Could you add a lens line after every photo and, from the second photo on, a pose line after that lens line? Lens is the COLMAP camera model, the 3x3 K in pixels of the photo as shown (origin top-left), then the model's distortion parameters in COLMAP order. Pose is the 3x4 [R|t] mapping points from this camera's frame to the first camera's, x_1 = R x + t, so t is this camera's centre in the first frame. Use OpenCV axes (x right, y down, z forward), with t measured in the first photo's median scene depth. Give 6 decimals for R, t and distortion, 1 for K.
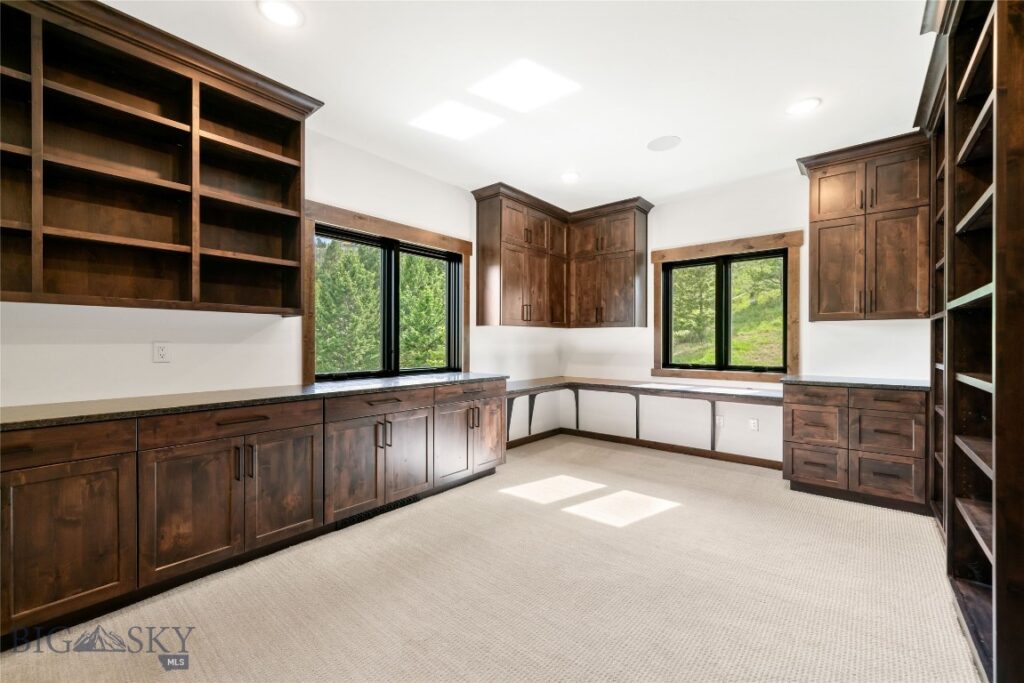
lens RADIAL K [[415.1, 0, 512.0], [0, 415.1, 341.5], [0, 0, 1]] dist [-0.000380, -0.000030]
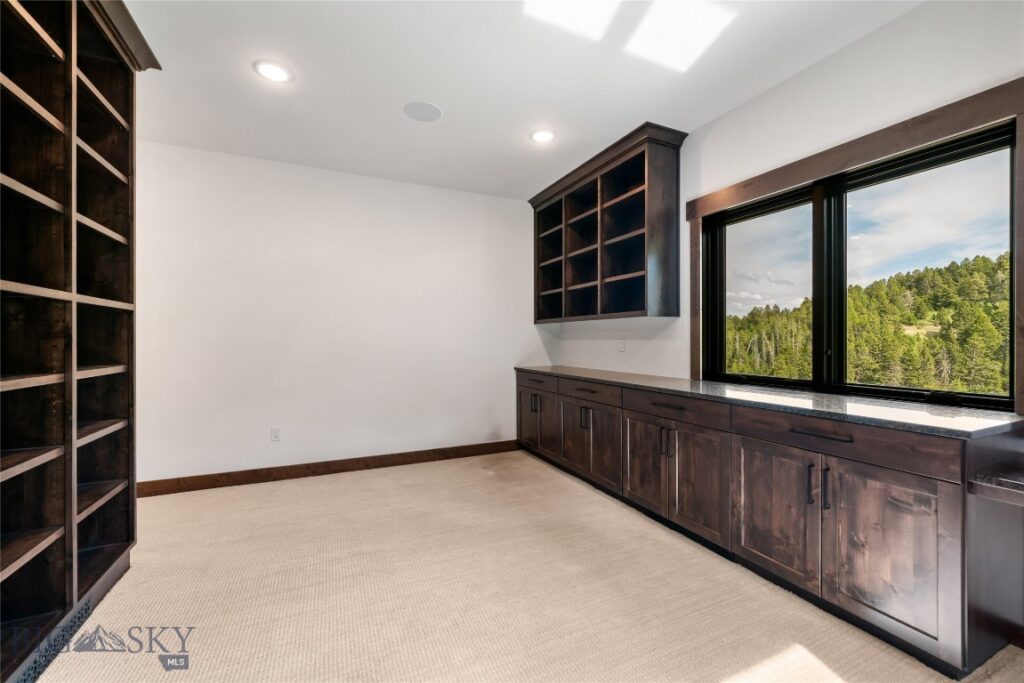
lens RADIAL K [[415.1, 0, 512.0], [0, 415.1, 341.5], [0, 0, 1]] dist [-0.000380, -0.000030]
pose [[-0.434394, 0.001681, -0.900722, 0.498314], [0.000538, 0.999999, 0.001607, 0.004658], [0.900723, 0.000213, -0.434394, 0.832437]]
